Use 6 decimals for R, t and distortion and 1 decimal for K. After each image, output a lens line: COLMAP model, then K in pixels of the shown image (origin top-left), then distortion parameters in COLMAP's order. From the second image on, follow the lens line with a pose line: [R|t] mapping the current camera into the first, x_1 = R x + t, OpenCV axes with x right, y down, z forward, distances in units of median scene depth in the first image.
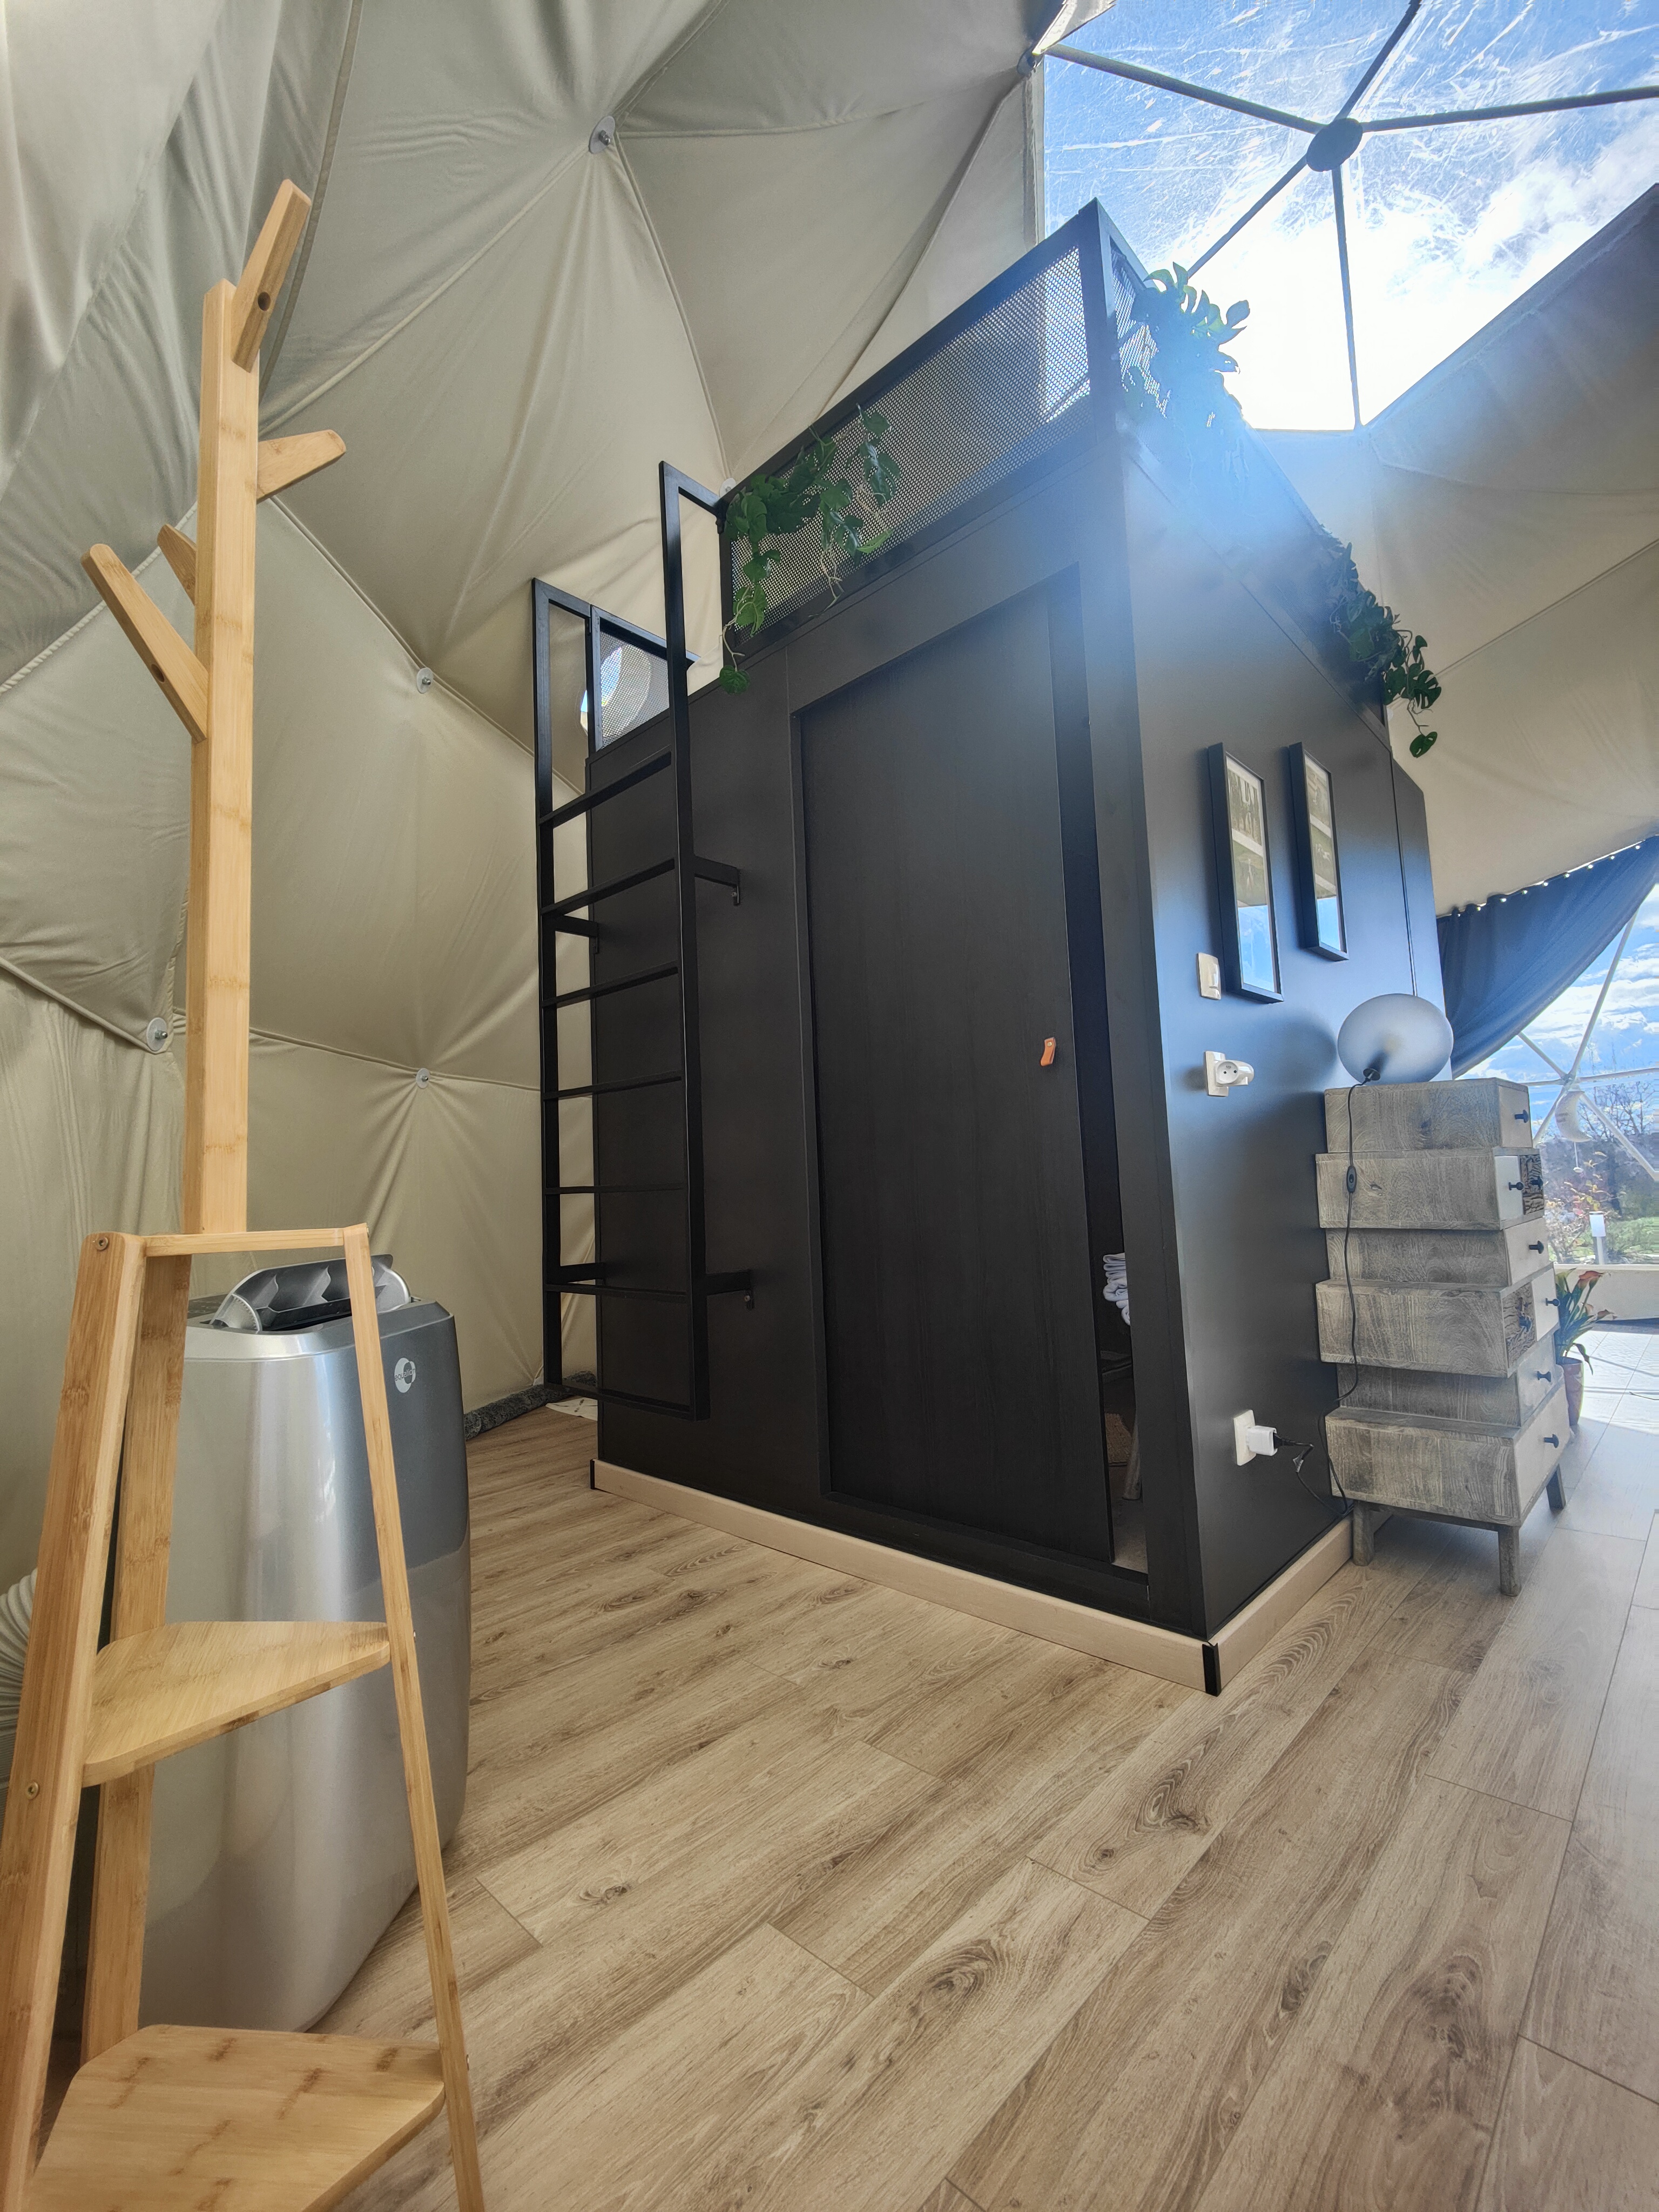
lens RADIAL K [[984.6, 0, 829.5], [0, 984.6, 1106.0], [0, 0, 1]] dist [0.023953, -0.031947]
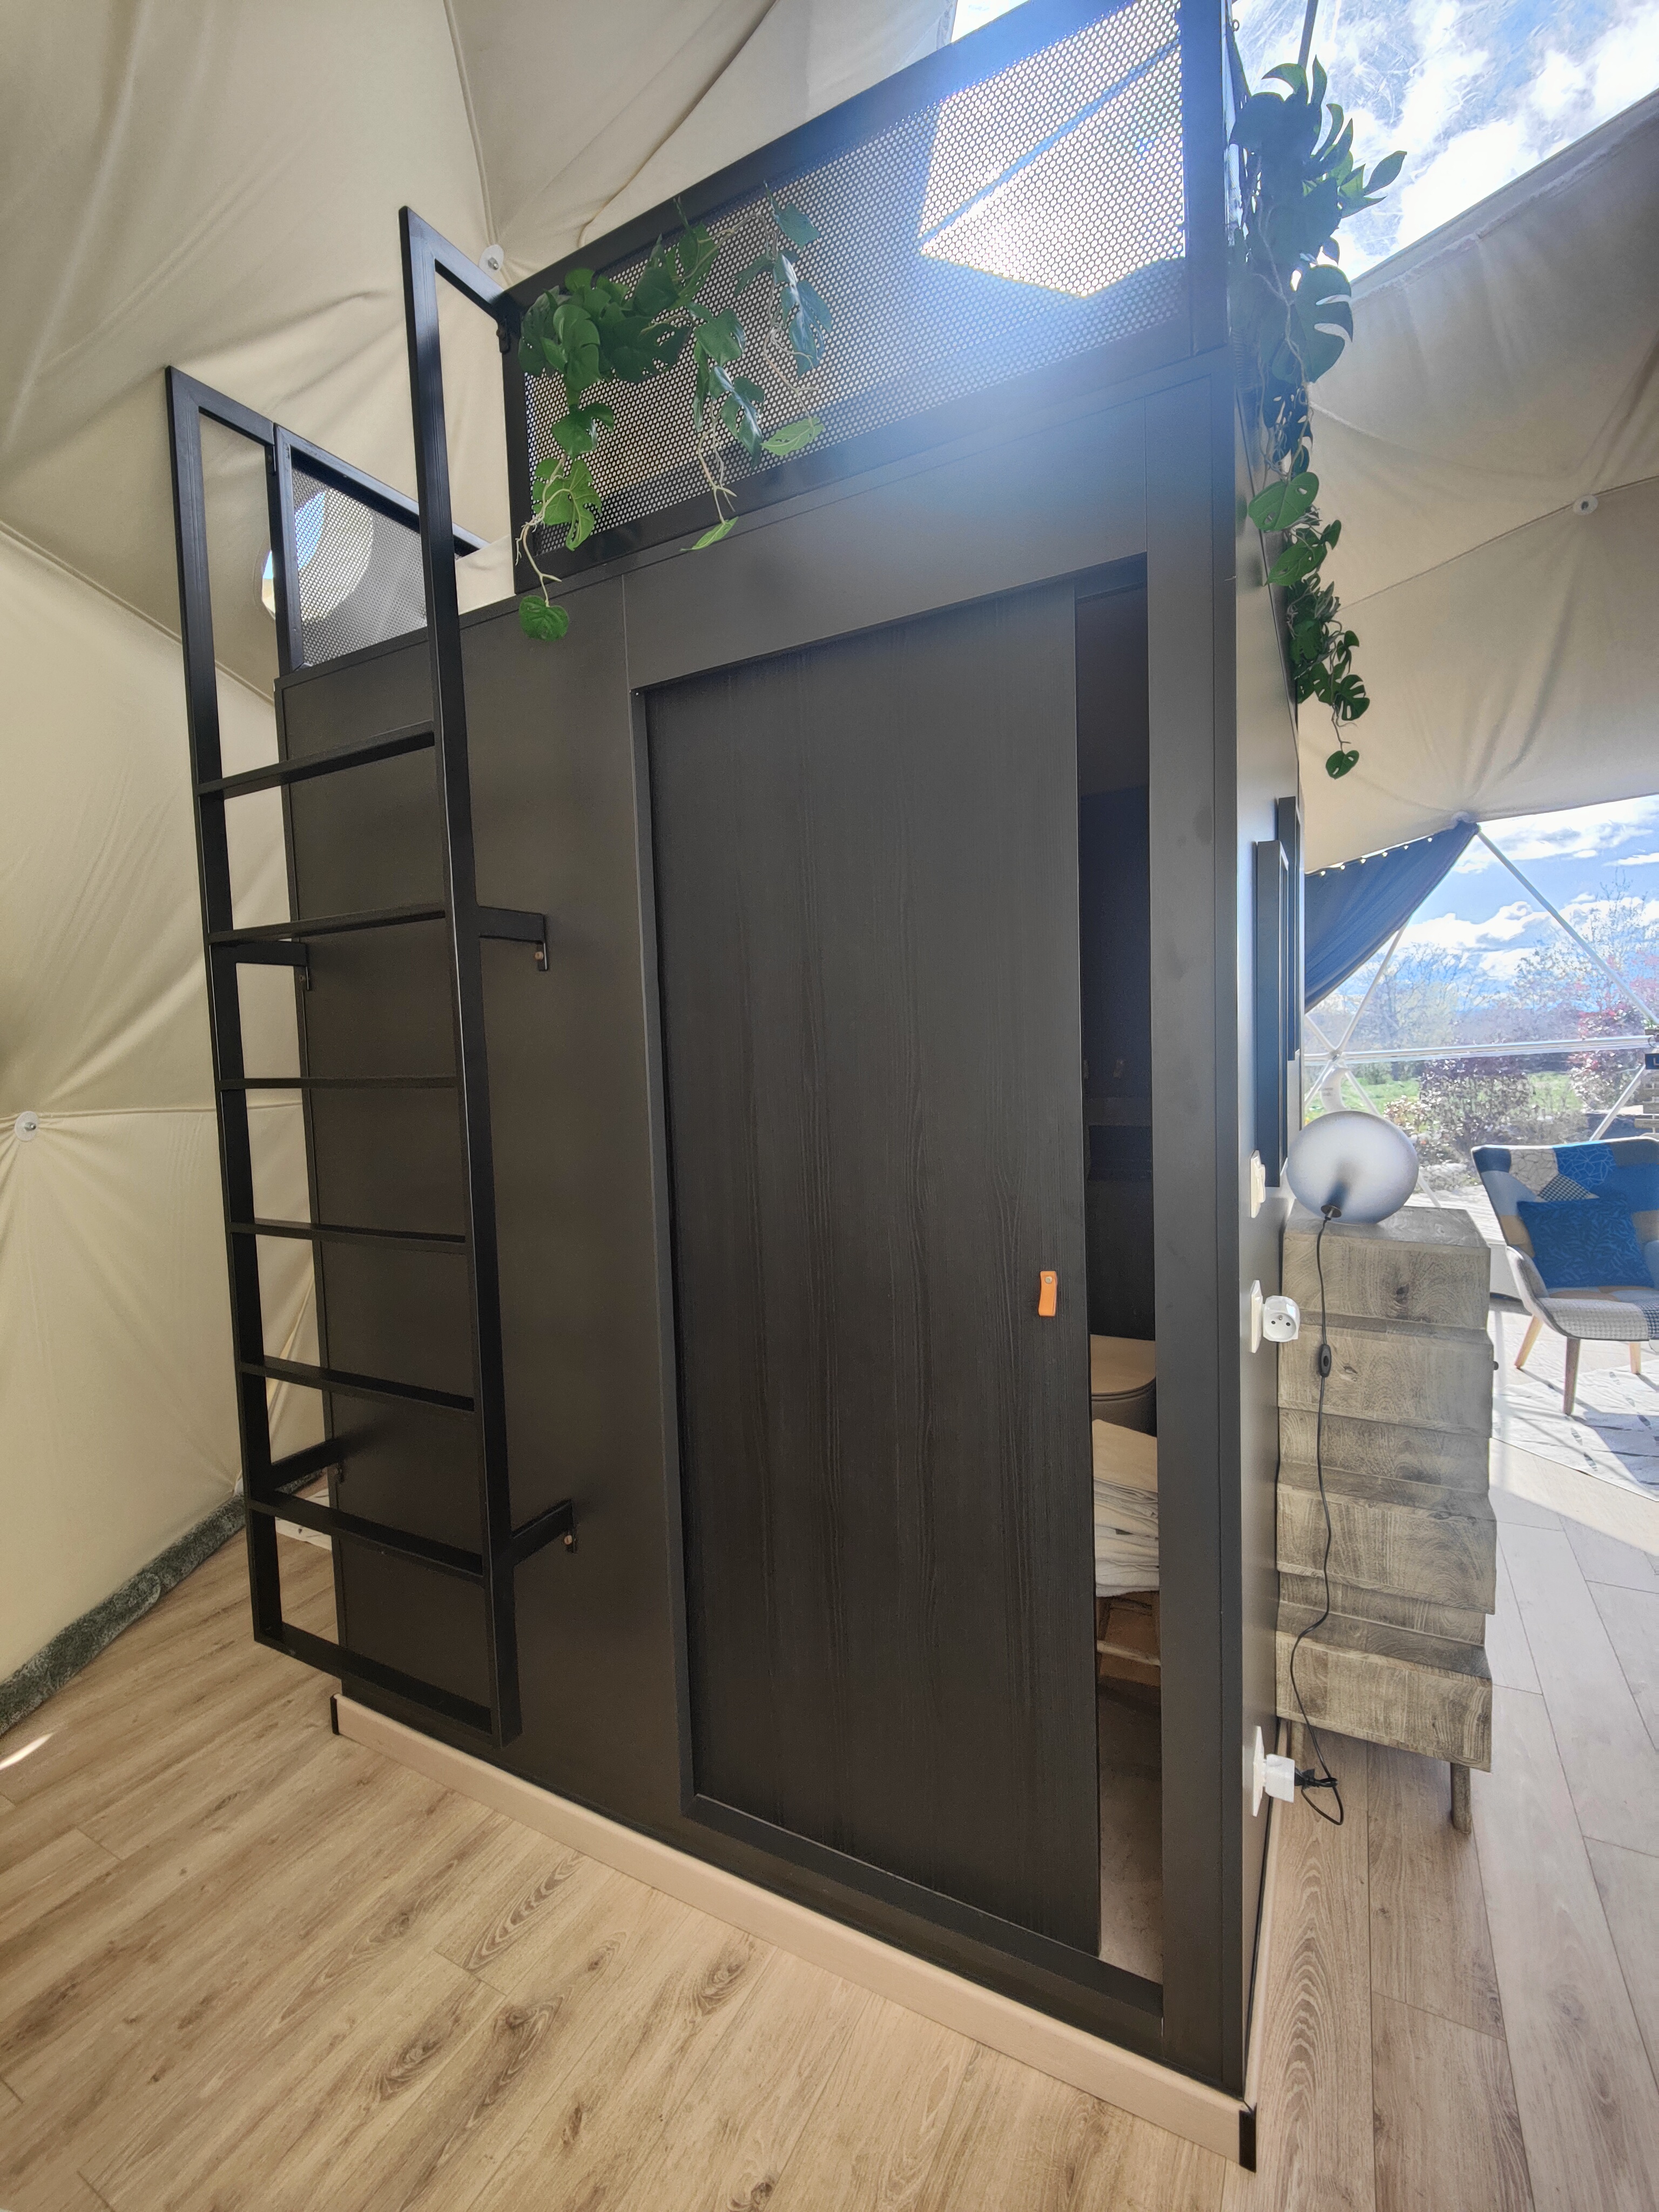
lens RADIAL K [[976.1, 0, 829.5], [0, 976.1, 1106.0], [0, 0, 1]] dist [0.000098, -0.005730]
pose [[0.964520, -0.007098, 0.263915, -0.084056], [-0.030969, 0.989695, 0.139800, -0.218365], [-0.262188, -0.143013, 0.954361, 0.318601]]
